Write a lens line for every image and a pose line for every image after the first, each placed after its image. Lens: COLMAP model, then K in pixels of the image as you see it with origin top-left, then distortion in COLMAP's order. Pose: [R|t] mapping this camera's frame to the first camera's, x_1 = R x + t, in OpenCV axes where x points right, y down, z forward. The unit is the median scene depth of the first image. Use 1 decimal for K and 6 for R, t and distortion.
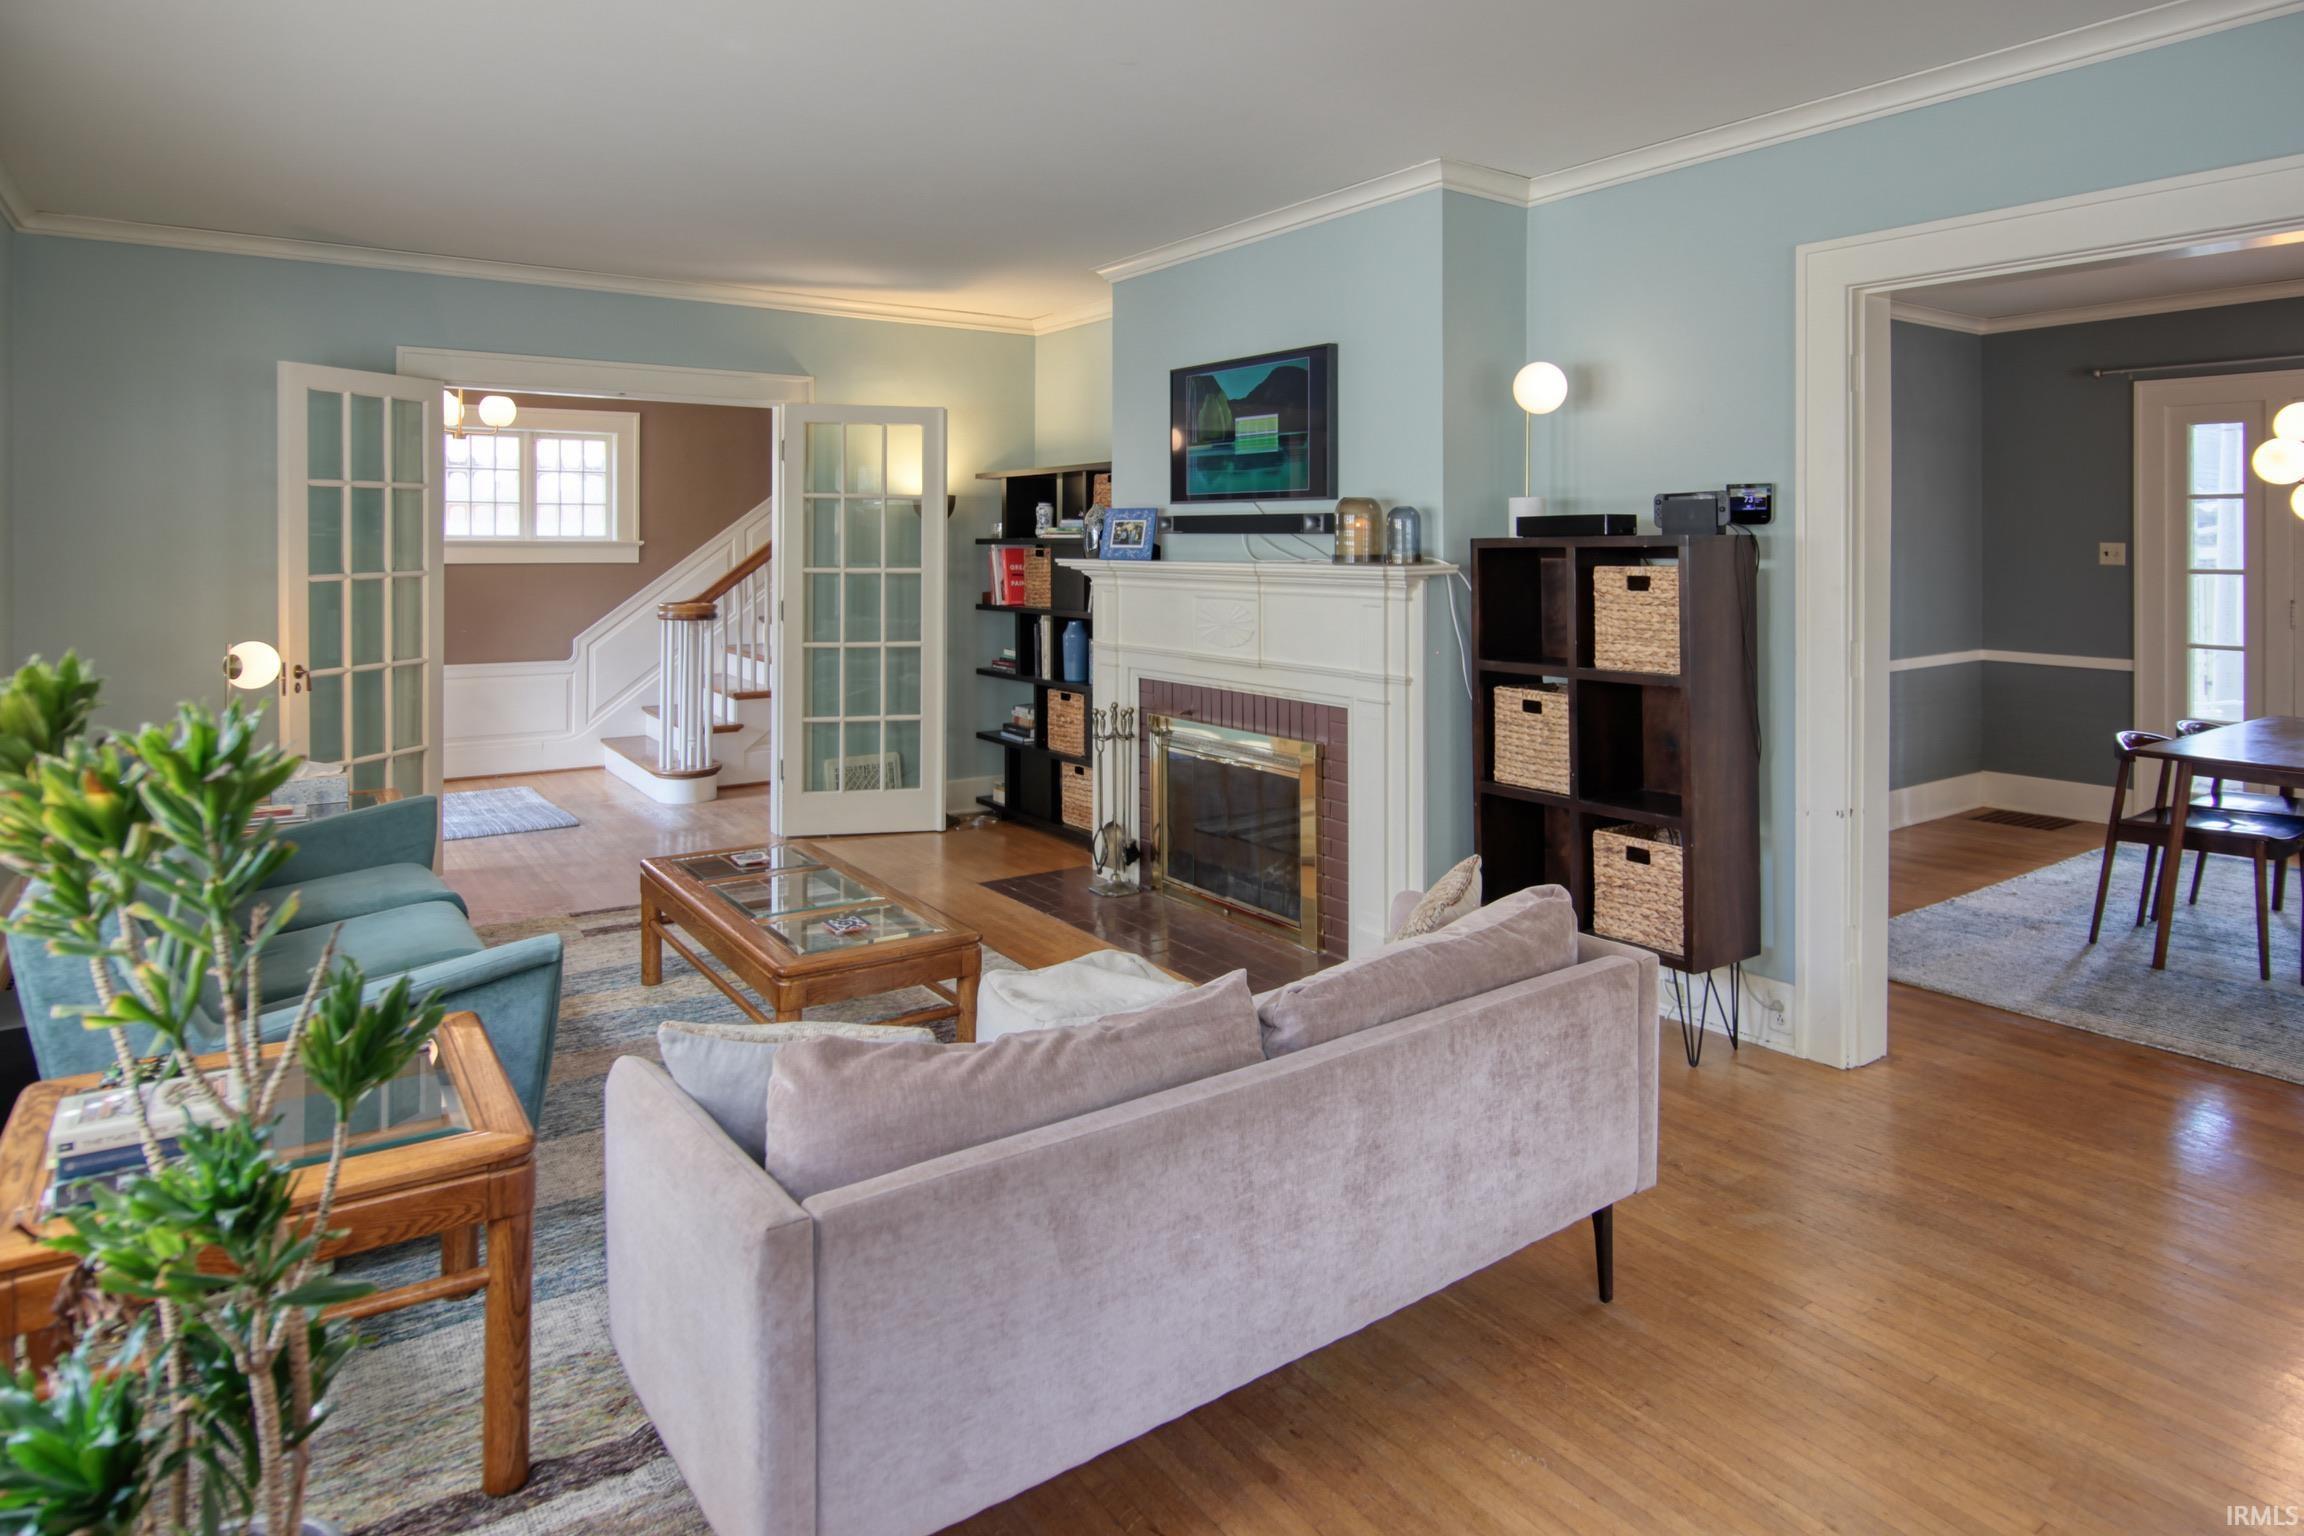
lens RADIAL K [[1355.2, 0, 1154.7], [0, 1355.2, 572.3], [0, 0, 1]] dist [-0.007494, -0.002345]
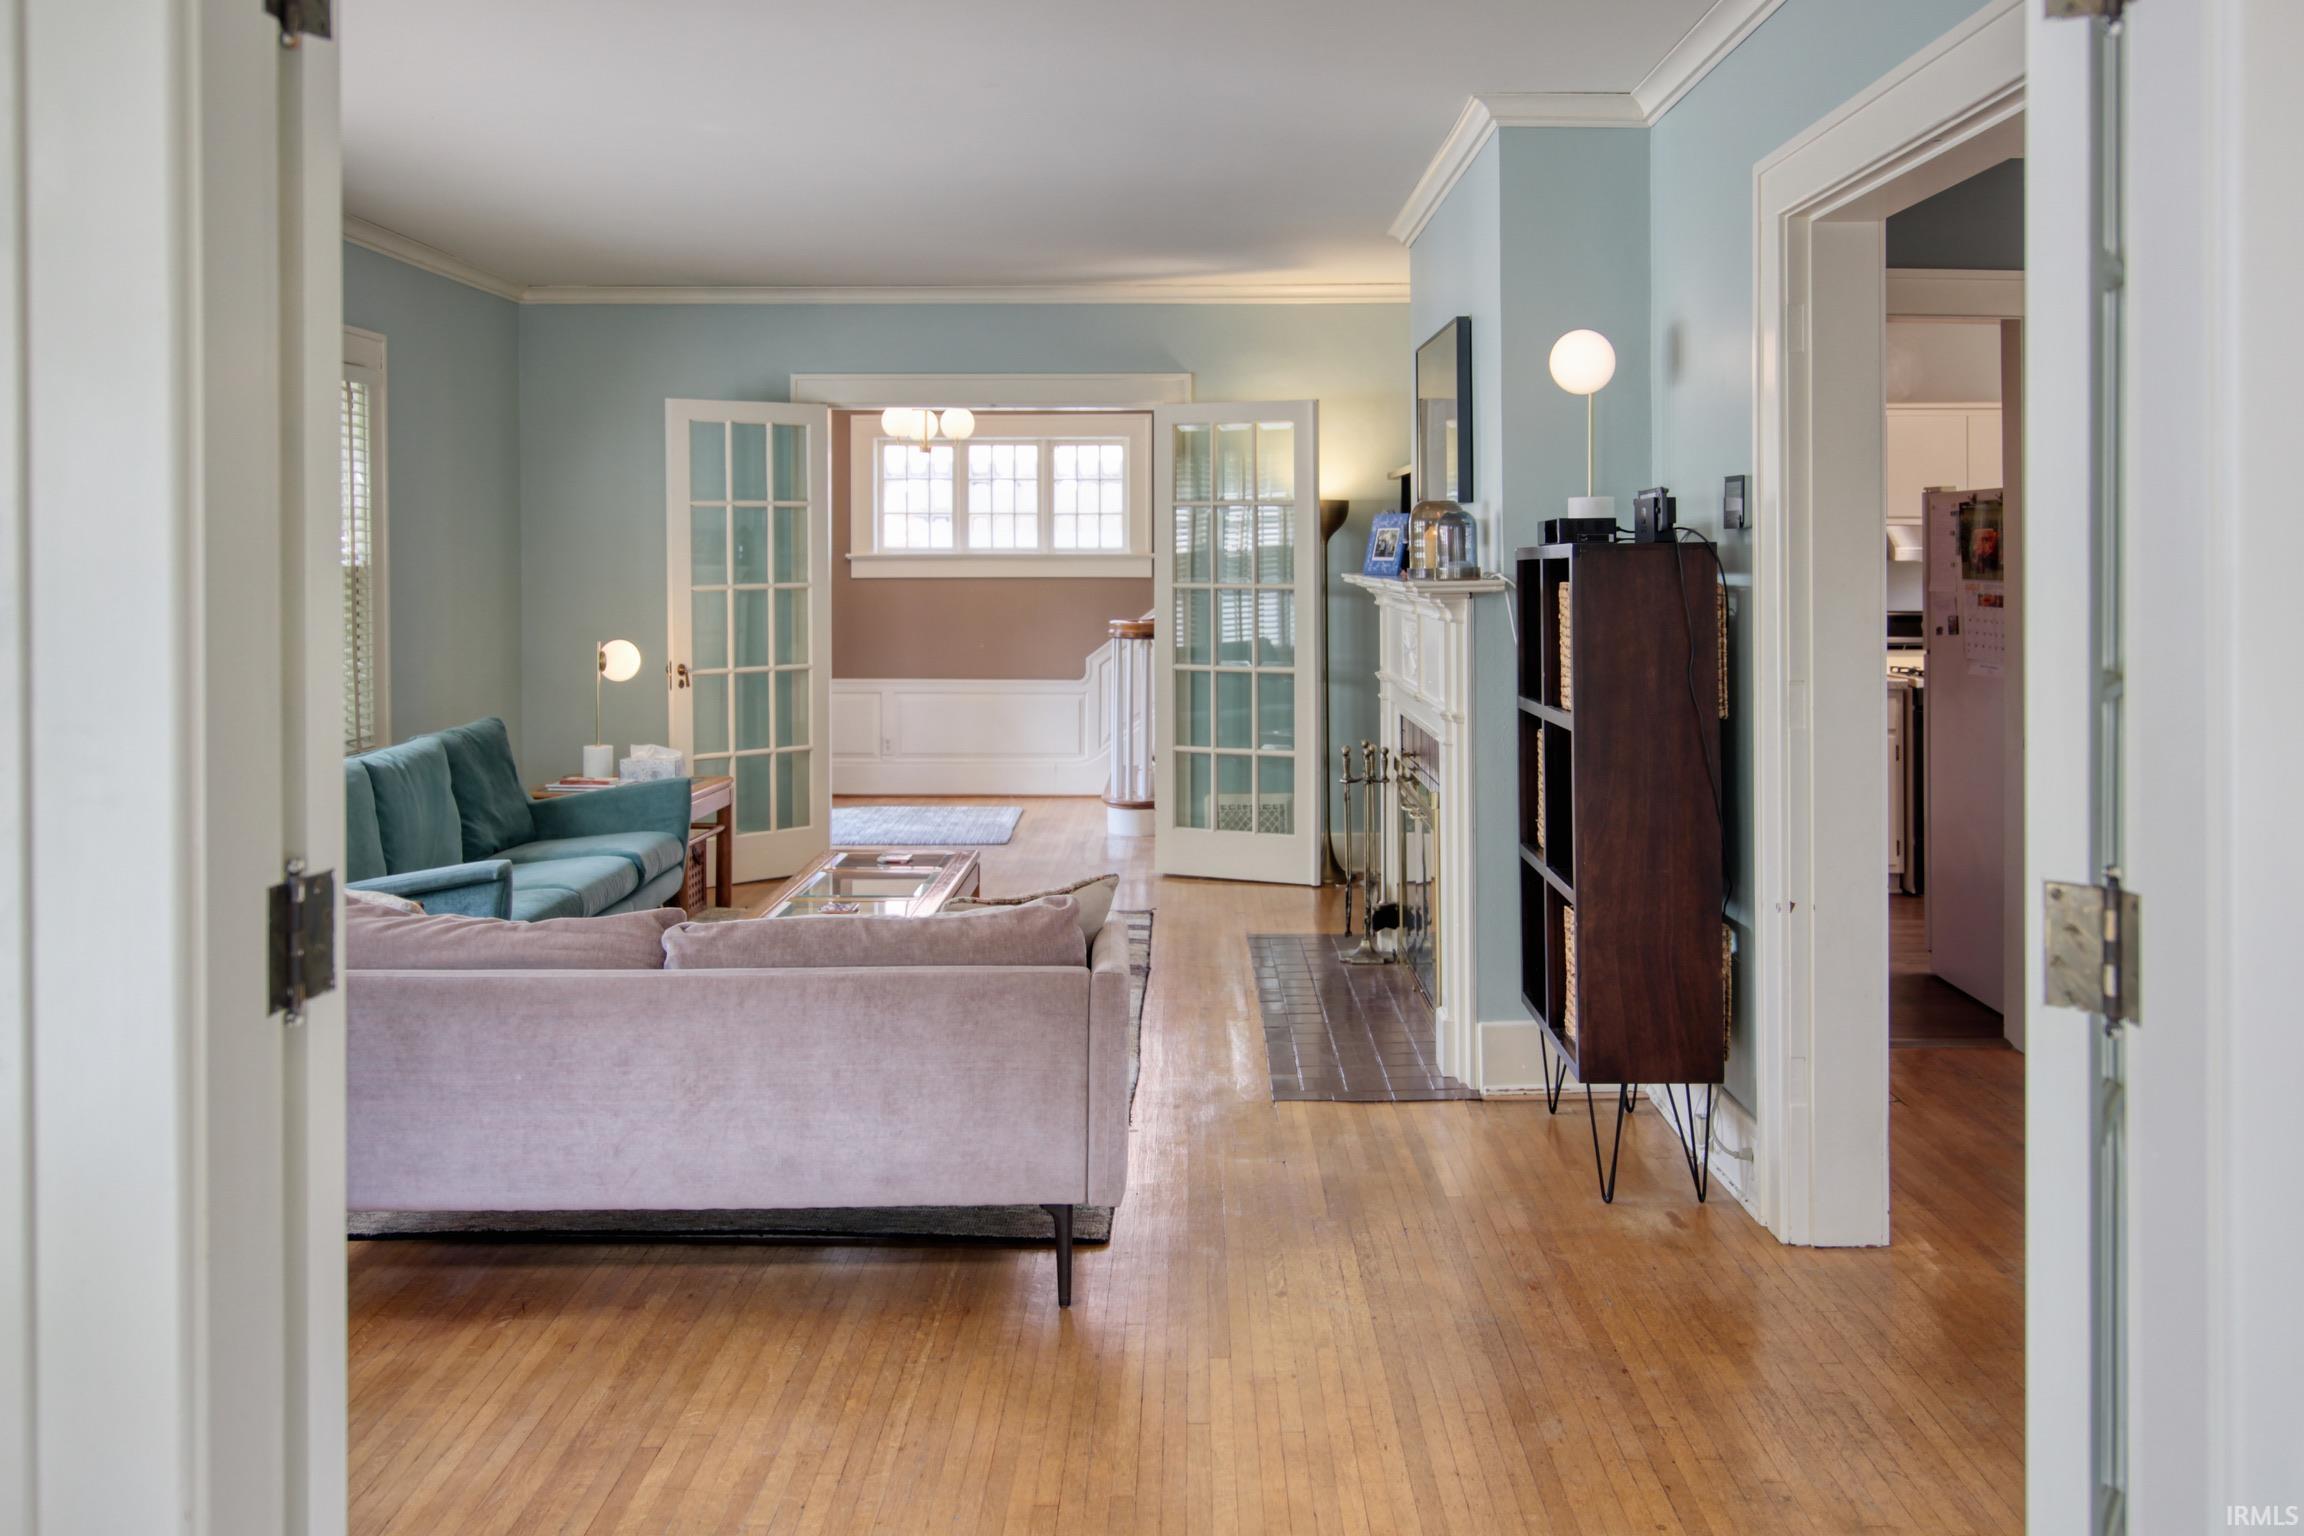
lens RADIAL K [[1914.7, 0, 1164.4], [0, 1914.7, 558.4], [0, 0, 1]] dist [0.011112, 0.005799]
pose [[0.802938, -0.003138, -0.596055, 0.586259], [-0.007350, 0.999858, -0.015165, 0.000872], [0.596018, 0.016557, 0.802801, -0.053794]]
